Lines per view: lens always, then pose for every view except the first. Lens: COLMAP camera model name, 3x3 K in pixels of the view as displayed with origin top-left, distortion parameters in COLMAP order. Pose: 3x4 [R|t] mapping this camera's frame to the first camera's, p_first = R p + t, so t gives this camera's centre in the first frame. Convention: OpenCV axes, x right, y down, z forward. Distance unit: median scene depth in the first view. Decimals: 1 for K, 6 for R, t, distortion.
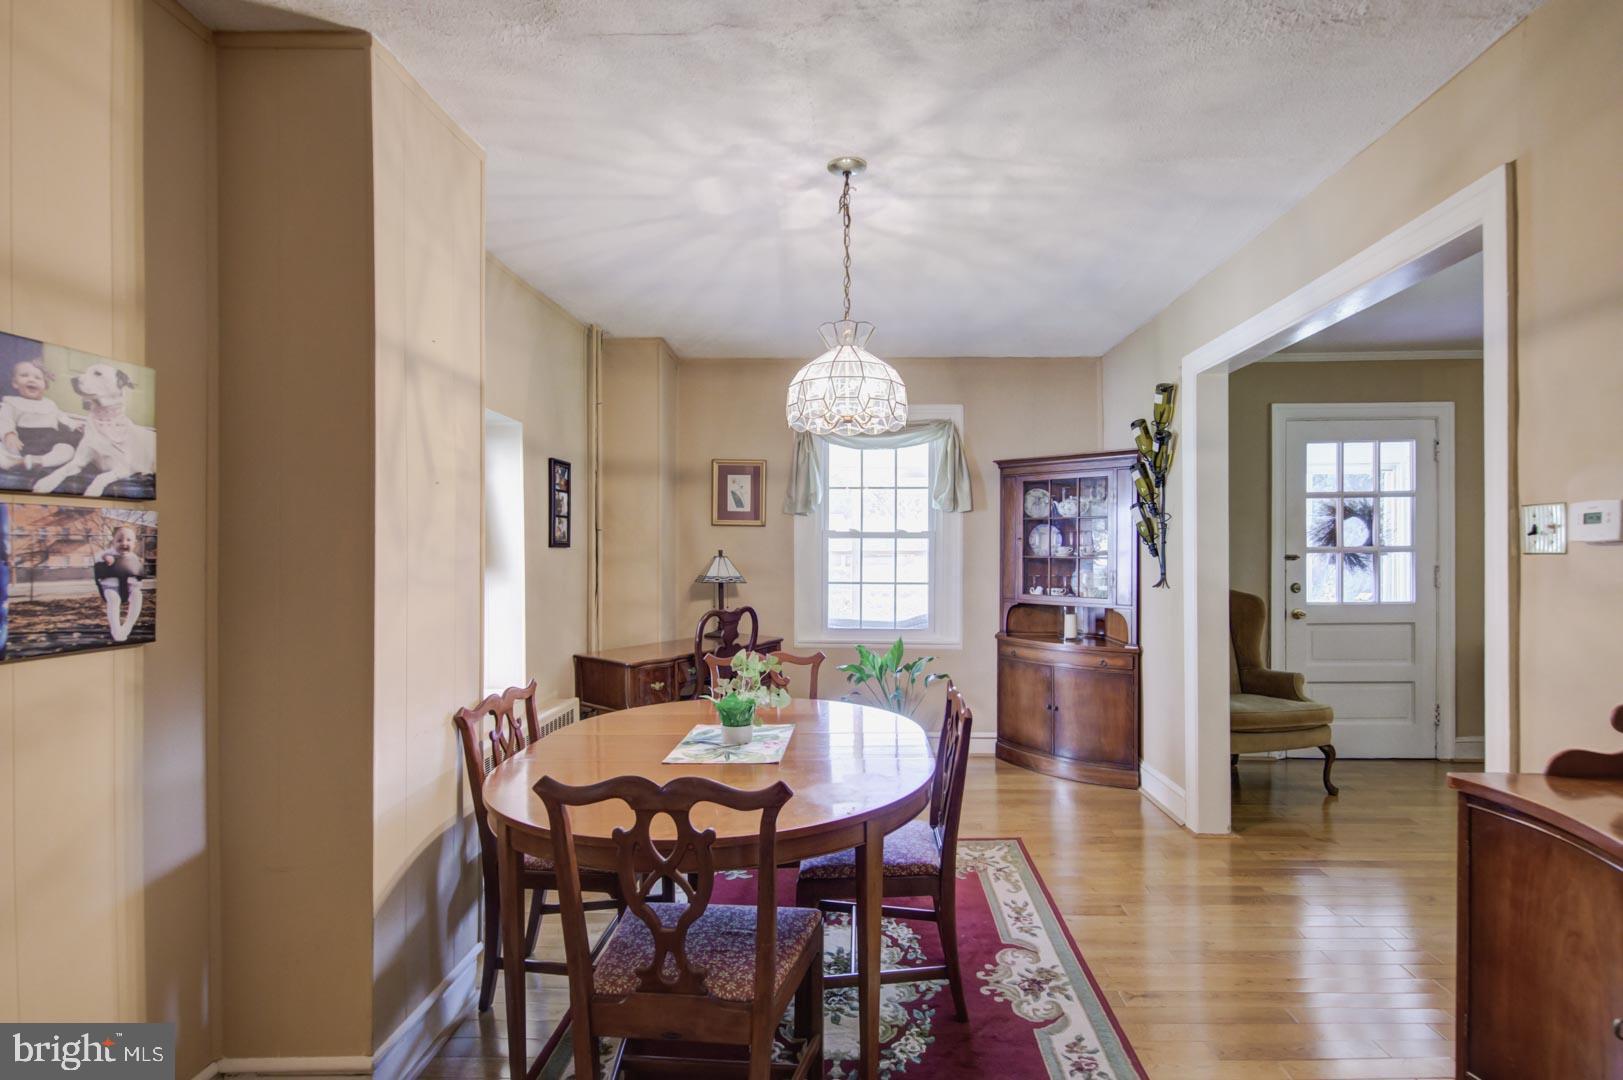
lens RADIAL K [[779.3, 0, 853.4], [0, 779.3, 560.3], [0, 0, 1]] dist [0.012916, -0.004594]
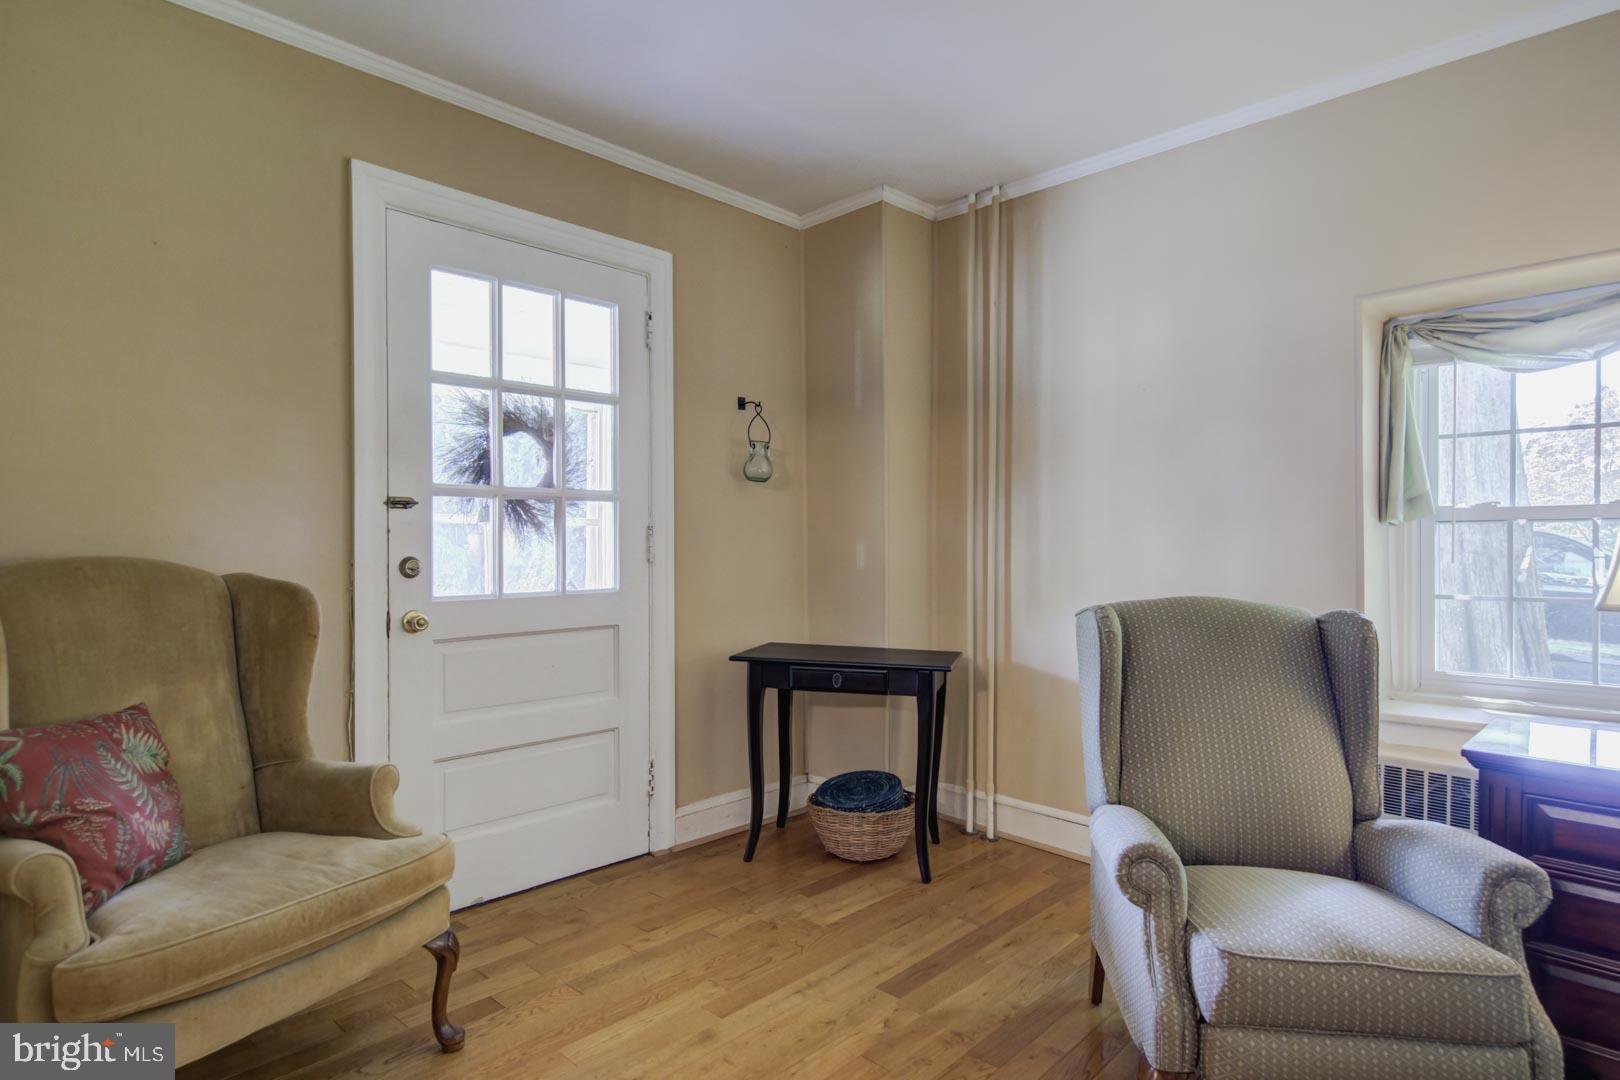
lens RADIAL K [[892.9, 0, 811.5], [0, 892.9, 559.6], [0, 0, 1]] dist [0.005863, 0.000596]
pose [[0.680883, -0.006752, 0.732361, 0.337030], [0.003255, 0.999976, 0.006193, 0.028242], [-0.732385, -0.001833, 0.680888, 0.455774]]
